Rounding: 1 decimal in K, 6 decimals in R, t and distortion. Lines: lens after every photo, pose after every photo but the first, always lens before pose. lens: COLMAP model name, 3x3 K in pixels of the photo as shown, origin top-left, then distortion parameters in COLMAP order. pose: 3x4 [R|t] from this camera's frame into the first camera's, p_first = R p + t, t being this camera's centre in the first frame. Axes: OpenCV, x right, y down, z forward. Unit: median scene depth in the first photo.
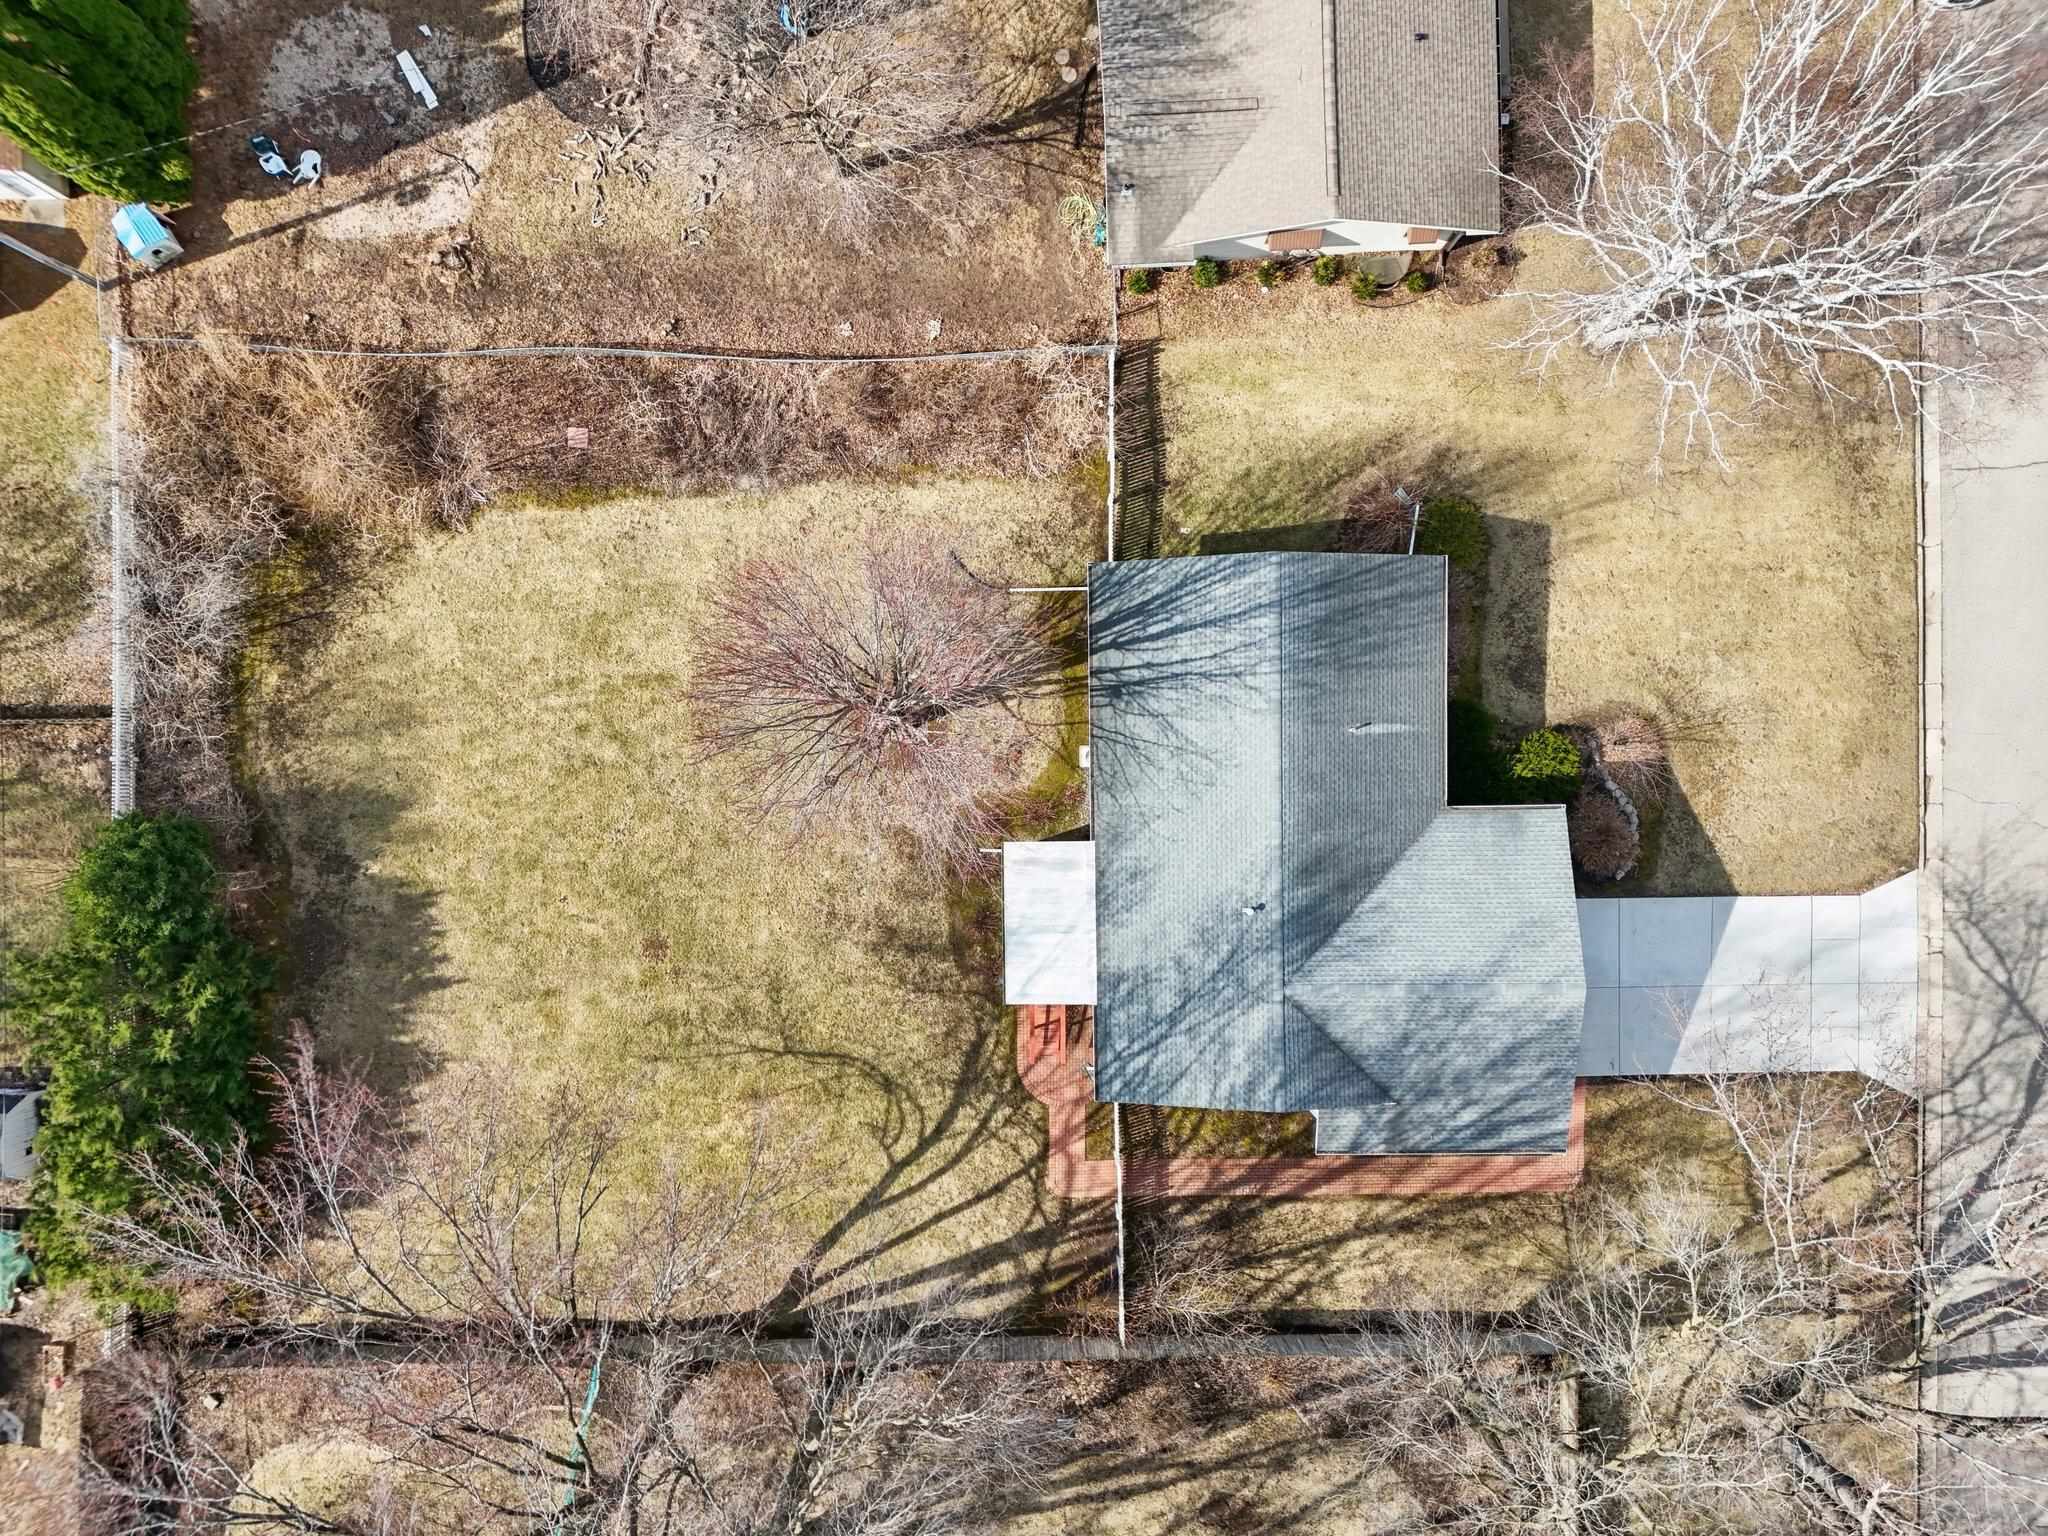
lens RADIAL K [[1463.0, 0, 1024.0], [0, 1463.0, 768.0], [0, 0, 1]] dist [0.068436, -0.060457]
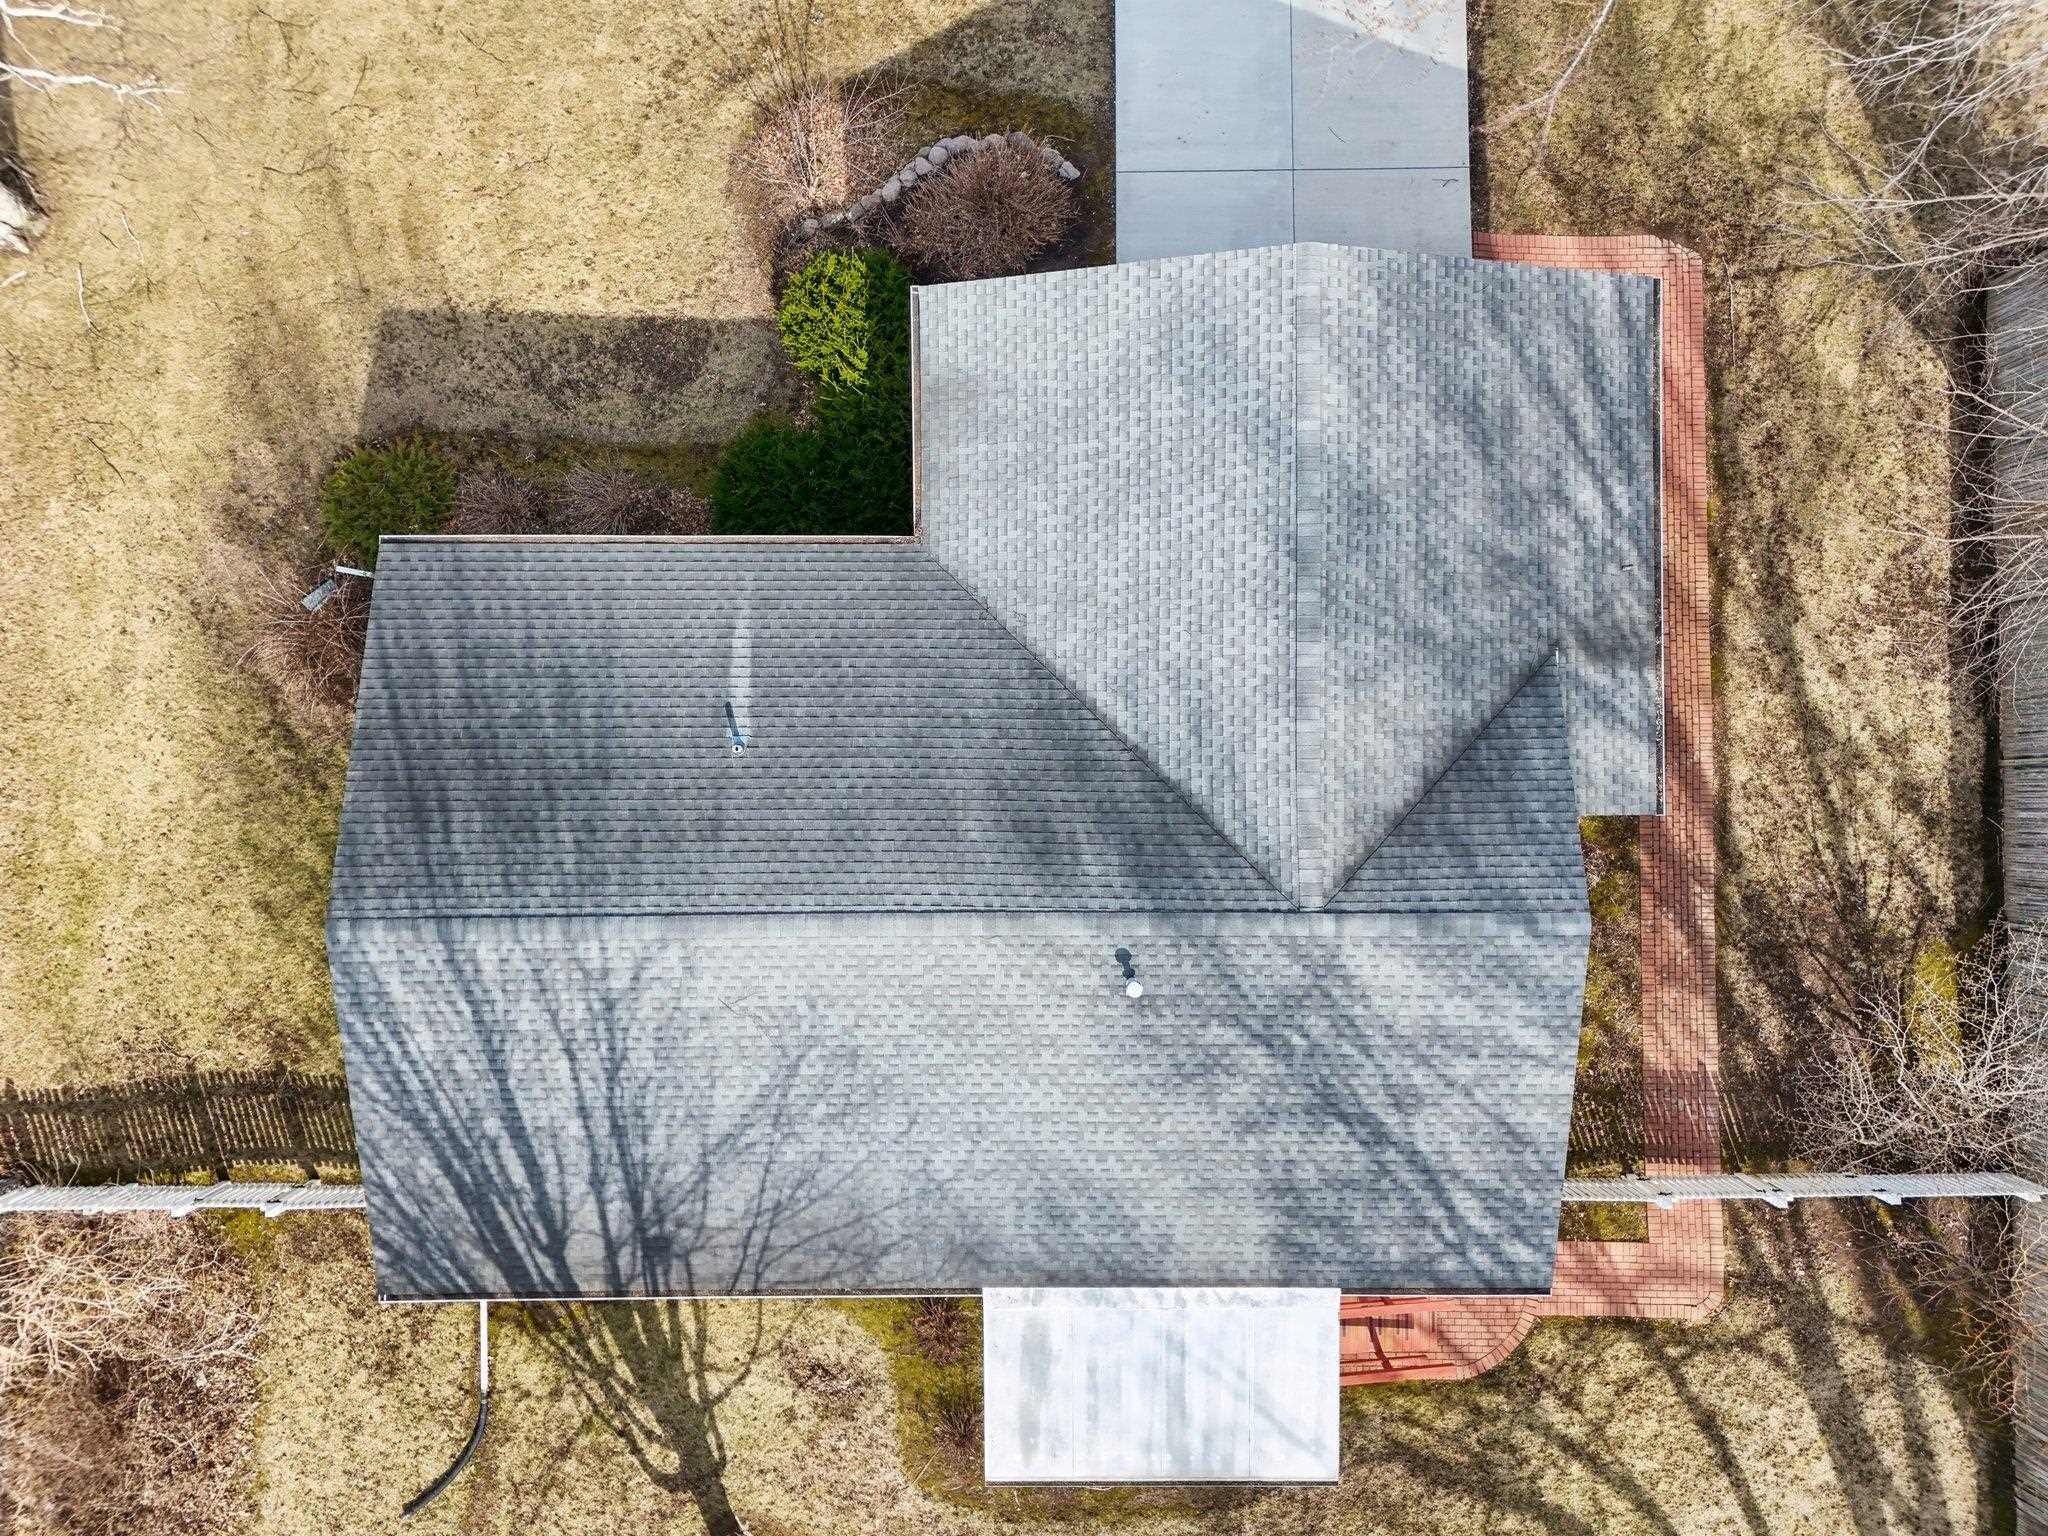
lens RADIAL K [[1520.1, 0, 958.6], [0, 1520.1, 769.8], [0, 0, 1]] dist [0.071416, -0.082575]
pose [[0.007612, -0.999794, 0.018792, 0.189409], [0.999371, 0.006955, -0.034762, 0.054139], [0.034624, 0.019045, 0.999219, 0.479801]]
